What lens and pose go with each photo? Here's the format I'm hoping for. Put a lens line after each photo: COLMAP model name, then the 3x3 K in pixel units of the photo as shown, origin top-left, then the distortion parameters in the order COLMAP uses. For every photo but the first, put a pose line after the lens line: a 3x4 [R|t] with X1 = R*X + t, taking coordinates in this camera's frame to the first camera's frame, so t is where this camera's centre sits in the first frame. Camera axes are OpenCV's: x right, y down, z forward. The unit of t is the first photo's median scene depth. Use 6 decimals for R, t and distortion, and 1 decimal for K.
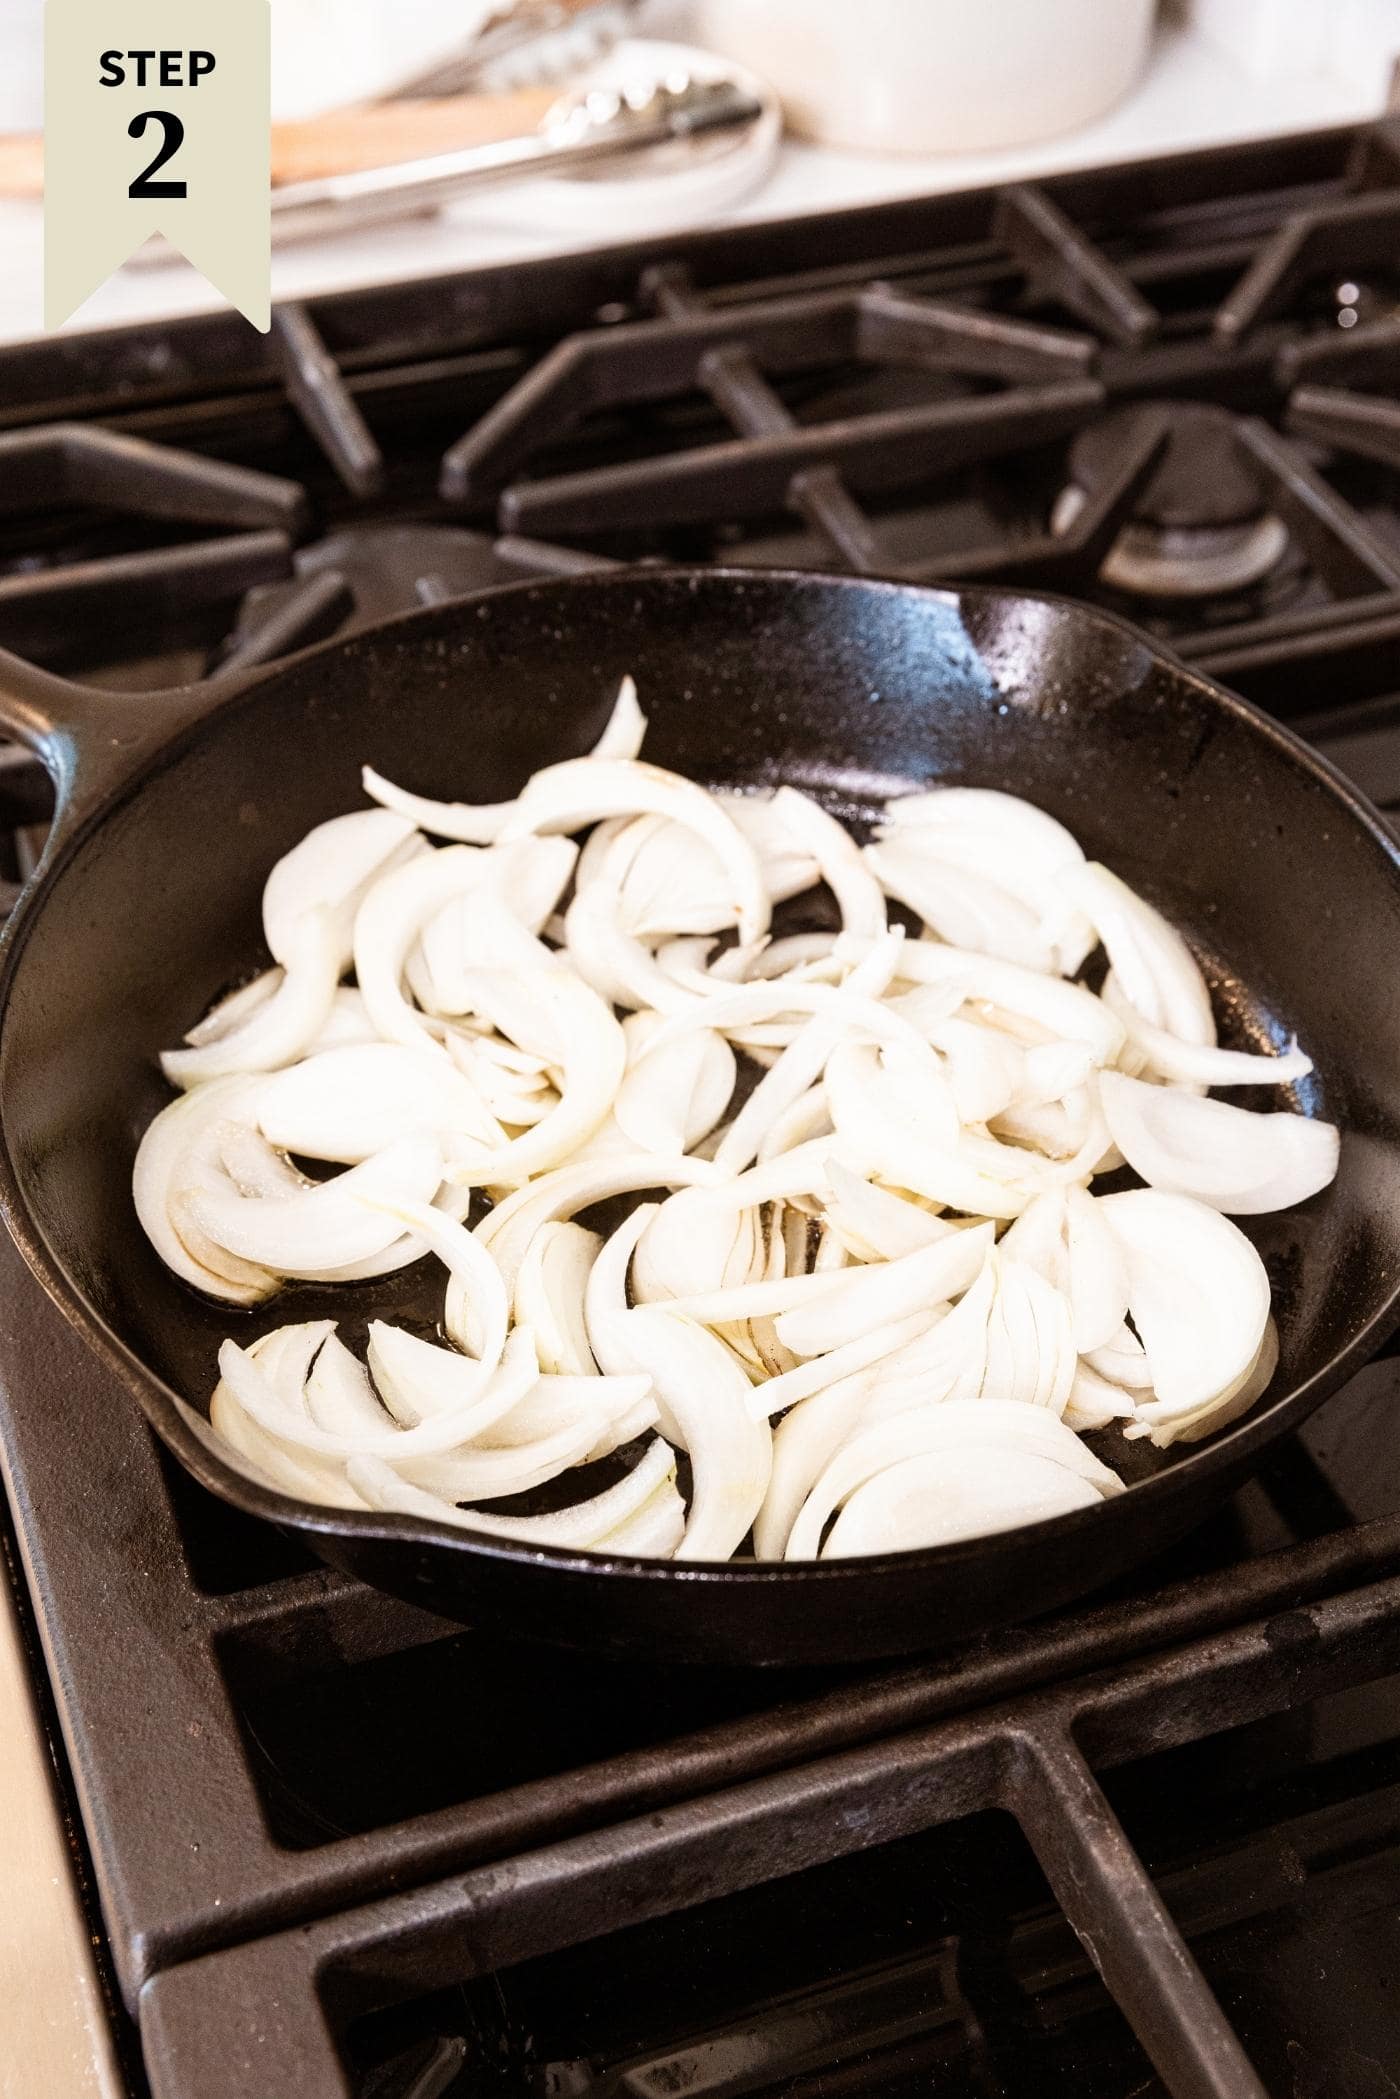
lens RADIAL K [[2485.1, 0, 700.0], [0, 2485.1, 1049.5], [0, 0, 1]] dist [0.022622, -0.002680]
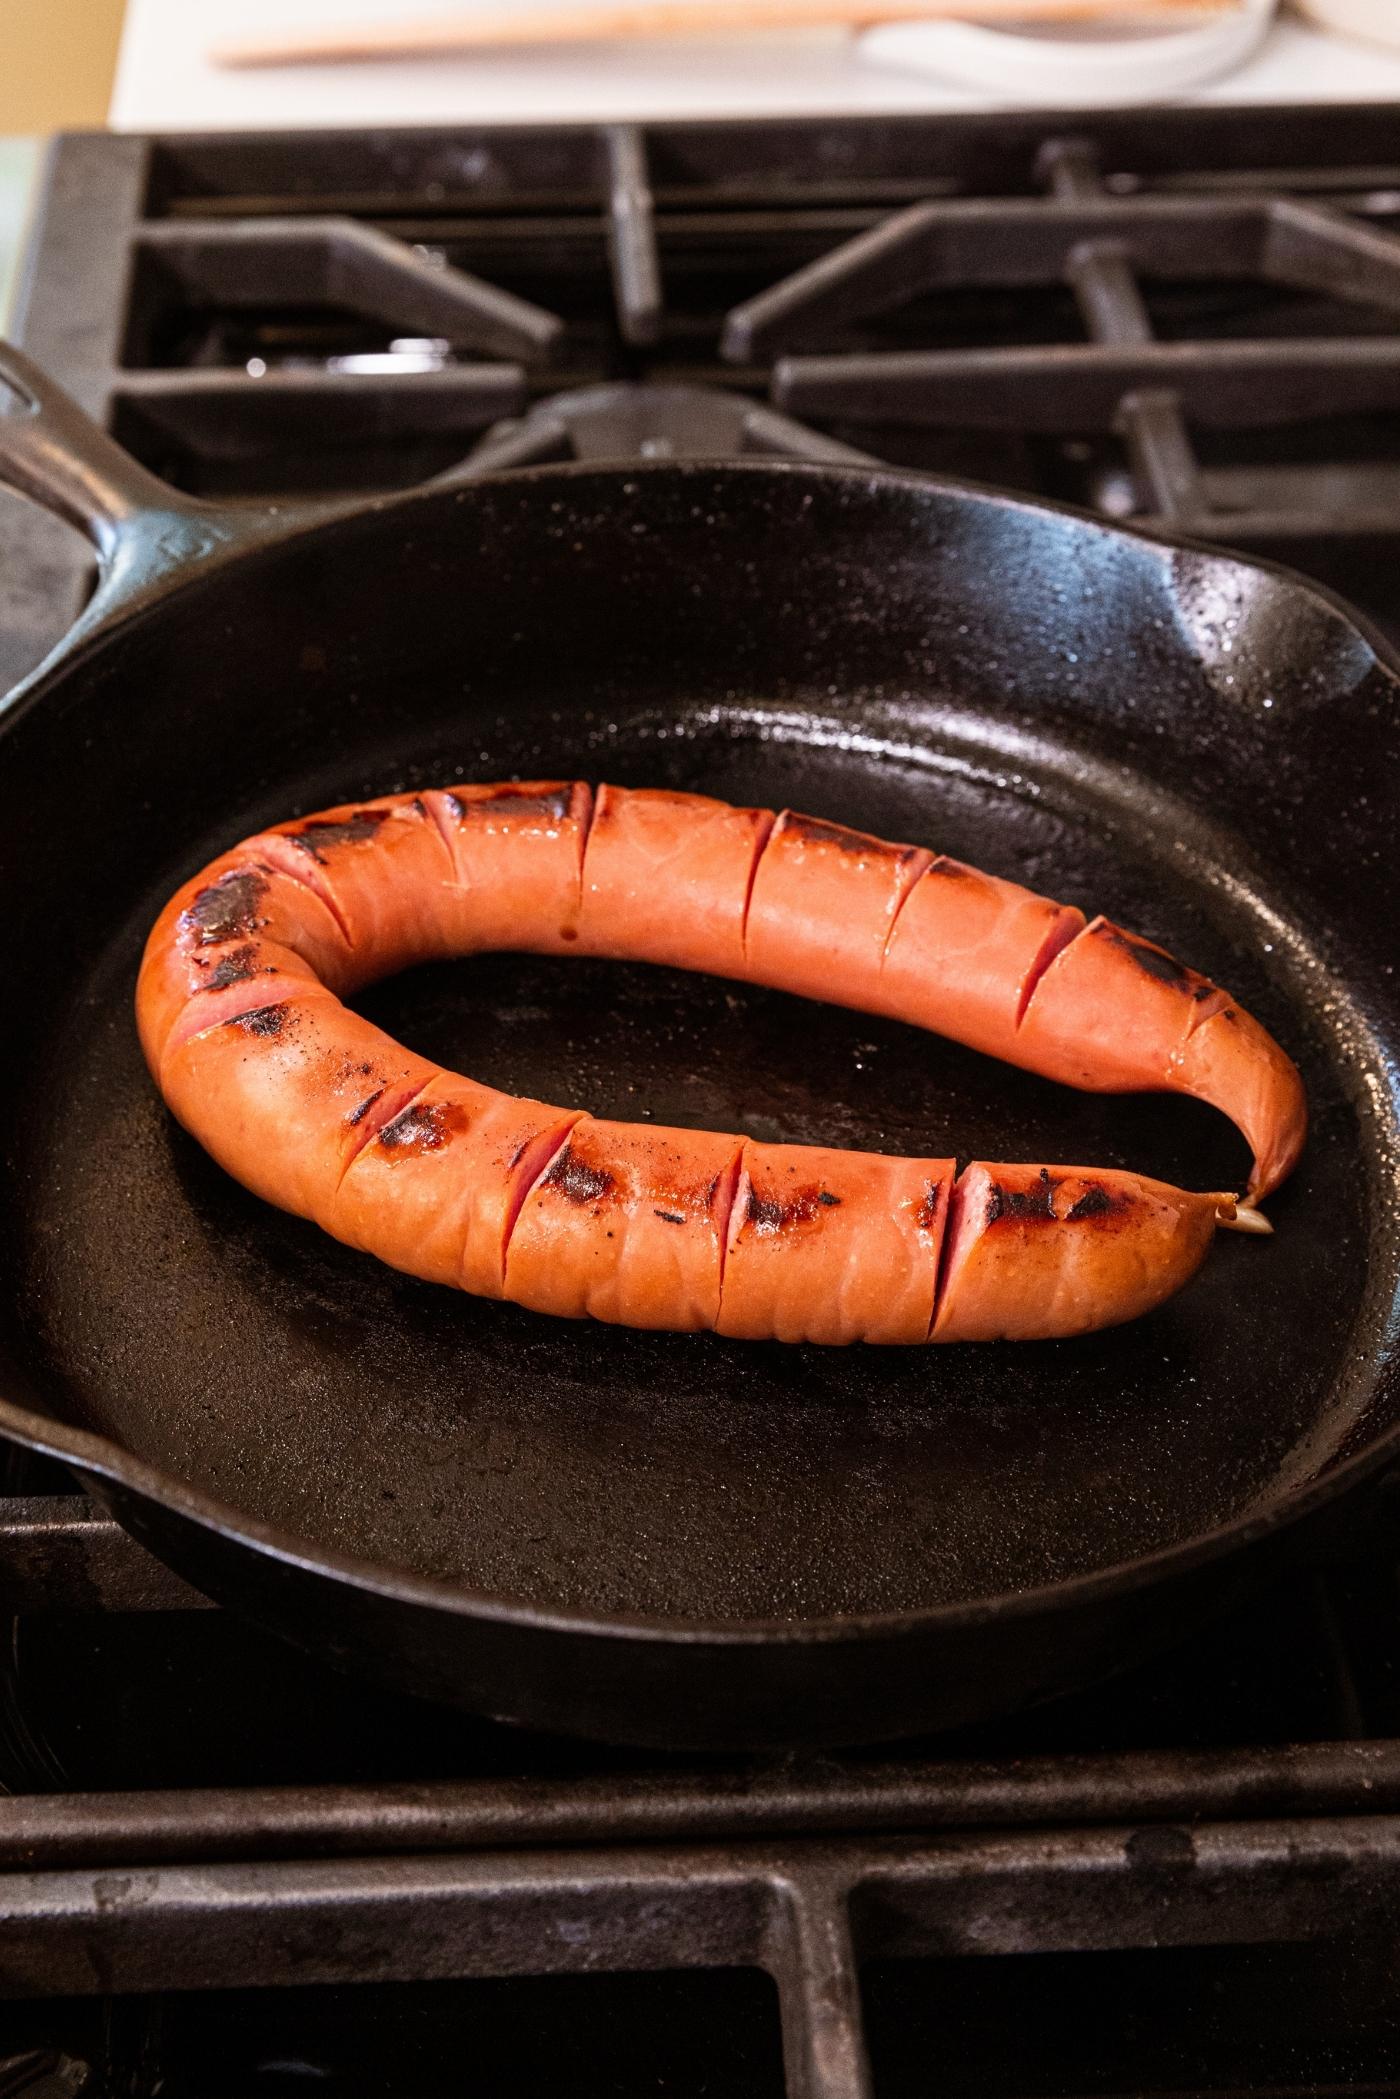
lens RADIAL K [[2877.7, 0, 695.3], [0, 2877.7, 878.6], [0, 0, 1]] dist [0.028872, -0.036512]
pose [[0.958238, 0.187054, -0.216313, 0.242599], [-0.198188, 0.979681, -0.030778, -0.016032], [0.206160, 0.072364, 0.975839, 0.035737]]
